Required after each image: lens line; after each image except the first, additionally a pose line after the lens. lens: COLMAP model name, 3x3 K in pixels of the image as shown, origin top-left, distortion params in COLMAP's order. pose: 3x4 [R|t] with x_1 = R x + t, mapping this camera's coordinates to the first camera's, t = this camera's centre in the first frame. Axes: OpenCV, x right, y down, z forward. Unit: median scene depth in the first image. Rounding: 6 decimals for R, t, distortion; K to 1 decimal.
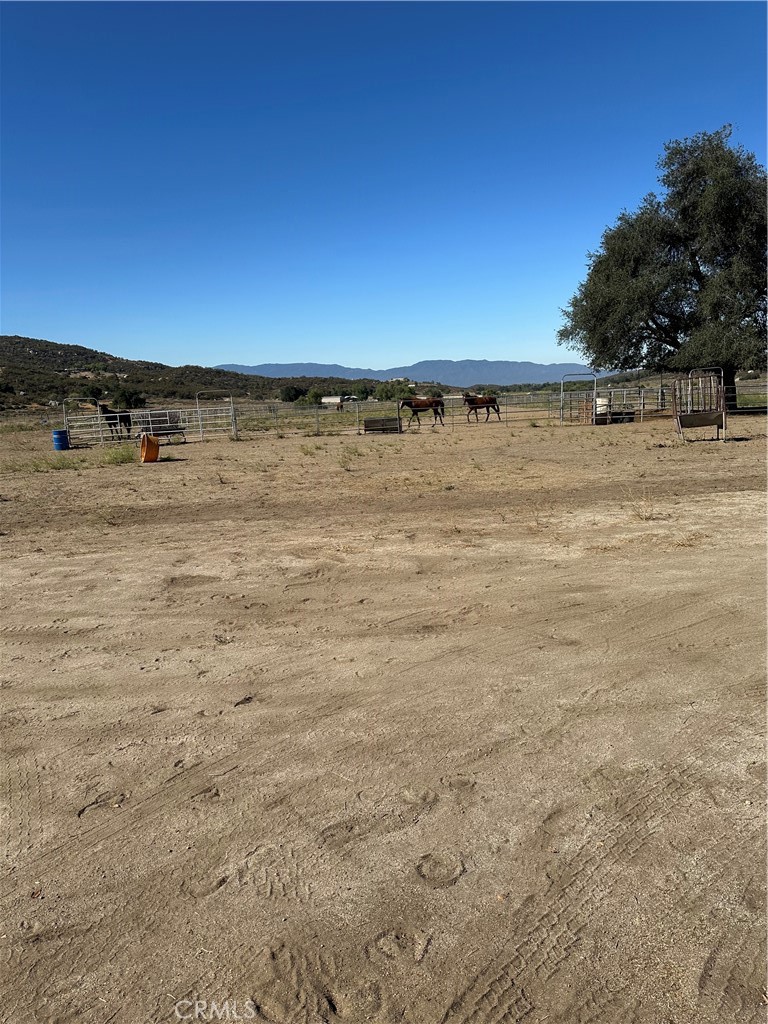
lens RADIAL K [[697.7, 0, 373.7], [0, 697.7, 509.5], [0, 0, 1]] dist [0.164511, -0.340197]
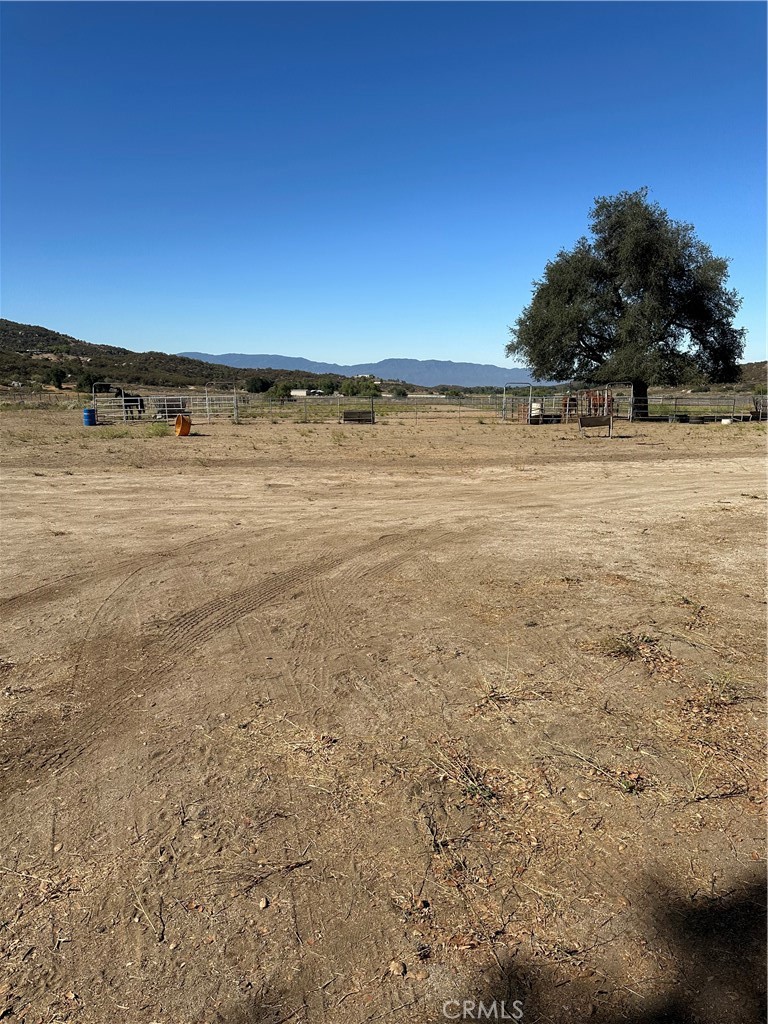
lens RADIAL K [[697.7, 0, 373.7], [0, 697.7, 509.5], [0, 0, 1]] dist [0.164511, -0.340197]
pose [[0.997750, 0.036410, 0.056289, -0.021672], [-0.036708, 0.999317, 0.004276, 0.030599], [-0.056095, -0.006333, 0.998405, -0.194467]]
